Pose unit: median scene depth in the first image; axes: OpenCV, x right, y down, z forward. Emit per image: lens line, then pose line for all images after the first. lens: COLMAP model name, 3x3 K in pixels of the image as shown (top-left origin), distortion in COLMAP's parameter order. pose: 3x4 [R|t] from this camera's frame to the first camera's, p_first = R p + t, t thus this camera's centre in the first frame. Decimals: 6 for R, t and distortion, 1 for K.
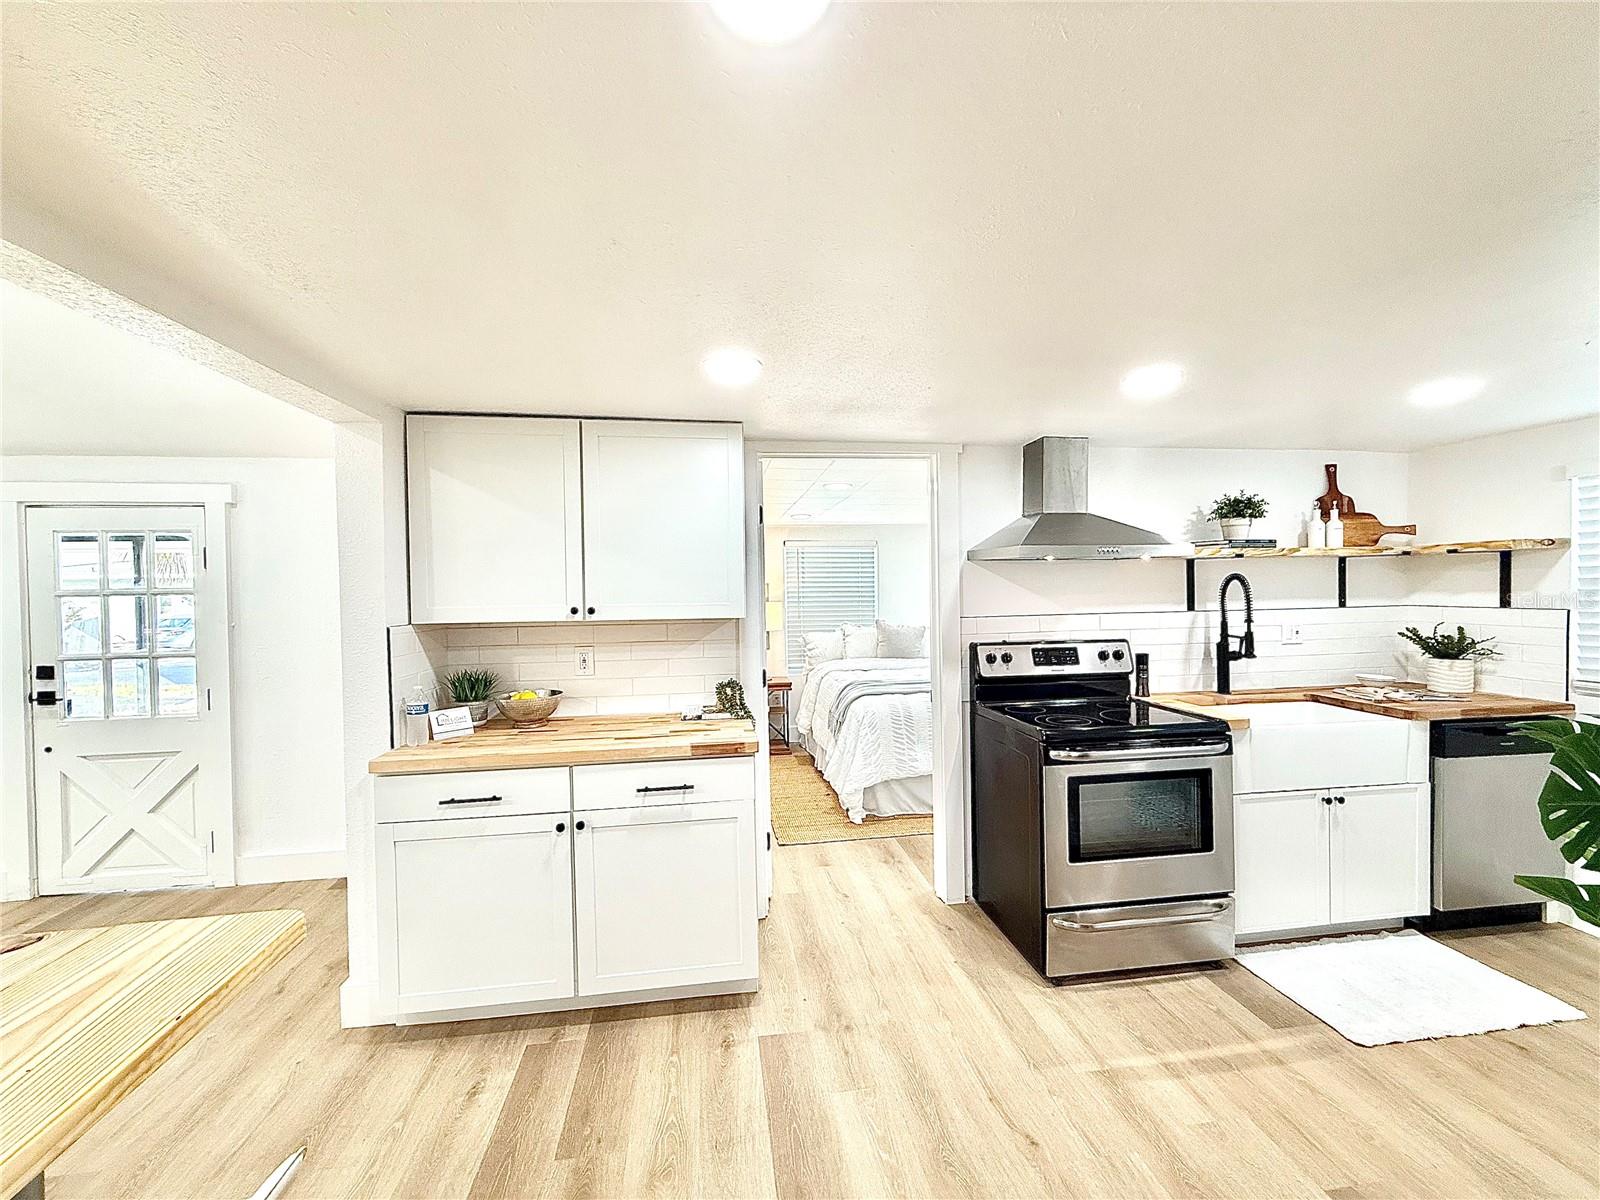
lens RADIAL K [[640.9, 0, 797.5], [0, 640.9, 596.0], [0, 0, 1]] dist [0.000701, 0.000049]
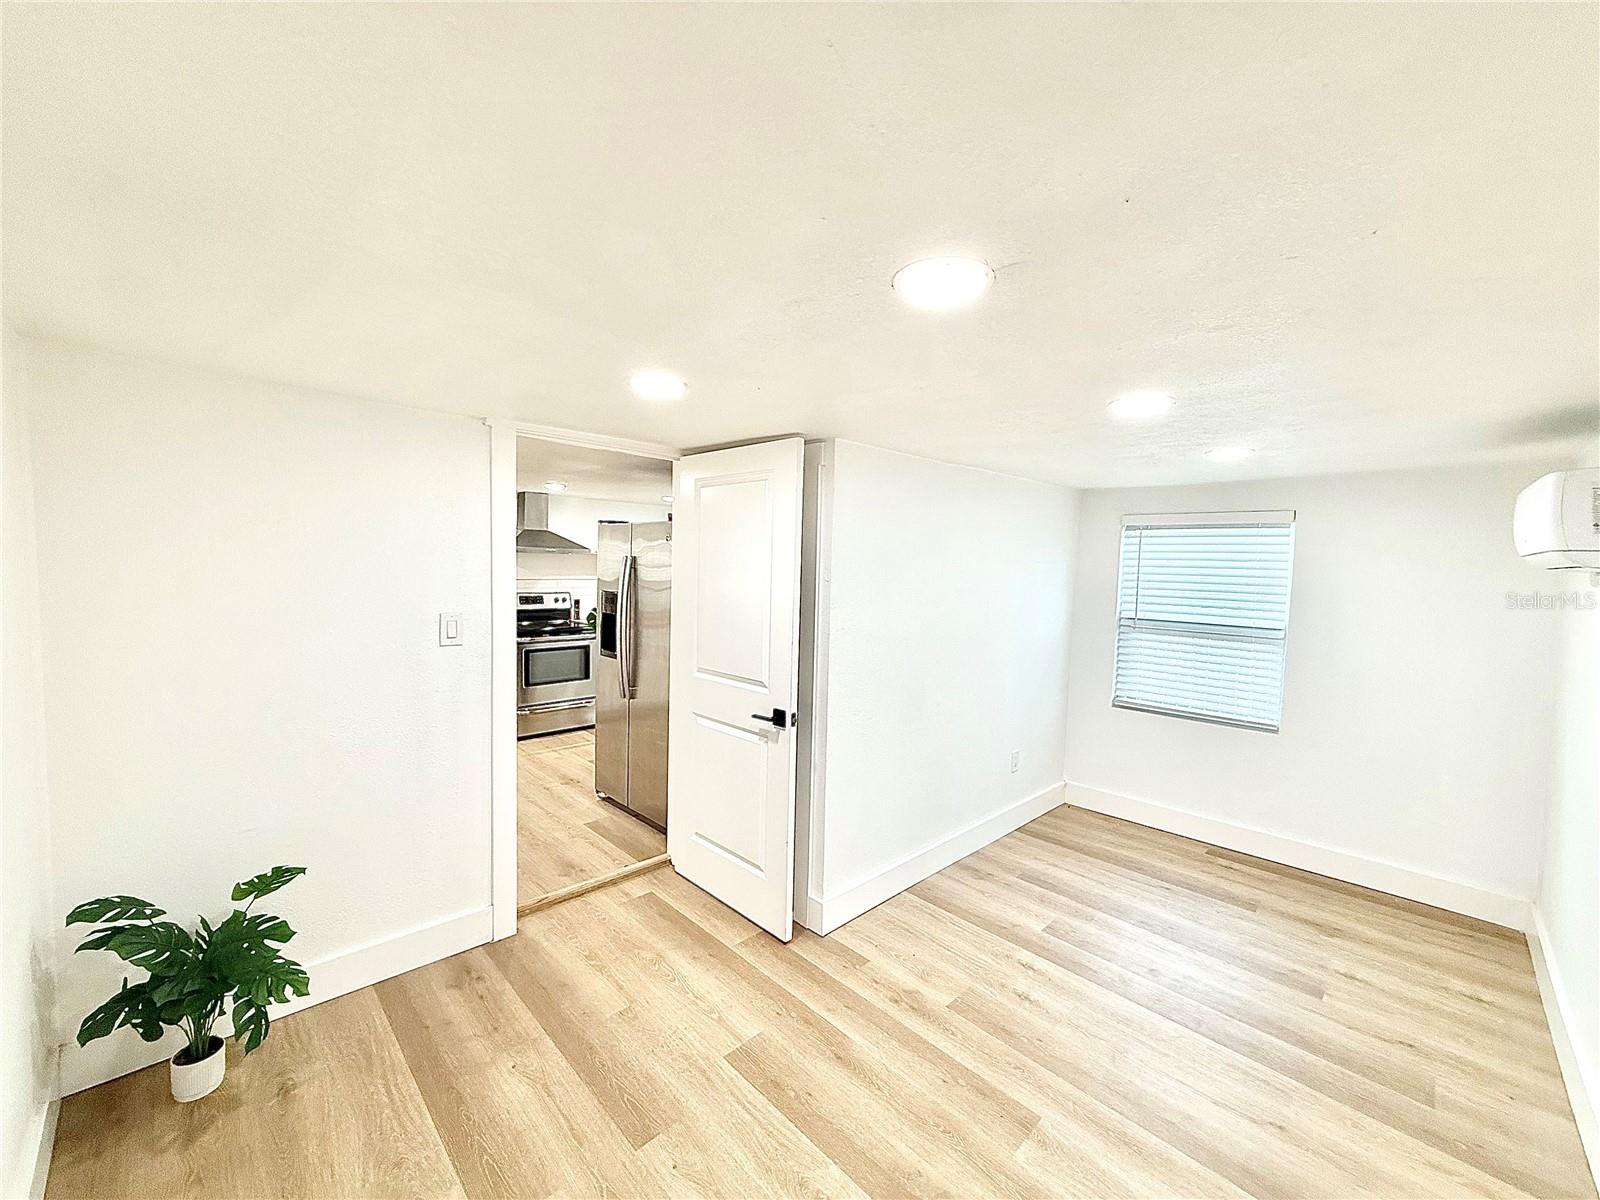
lens RADIAL K [[640.9, 0, 797.5], [0, 640.9, 596.0], [0, 0, 1]] dist [0.000701, 0.000049]
pose [[0.814496, 0.006000, 0.580138, -0.094343], [-0.032979, 0.998808, 0.035972, -0.020764], [-0.579231, -0.048432, 0.813724, -1.154583]]
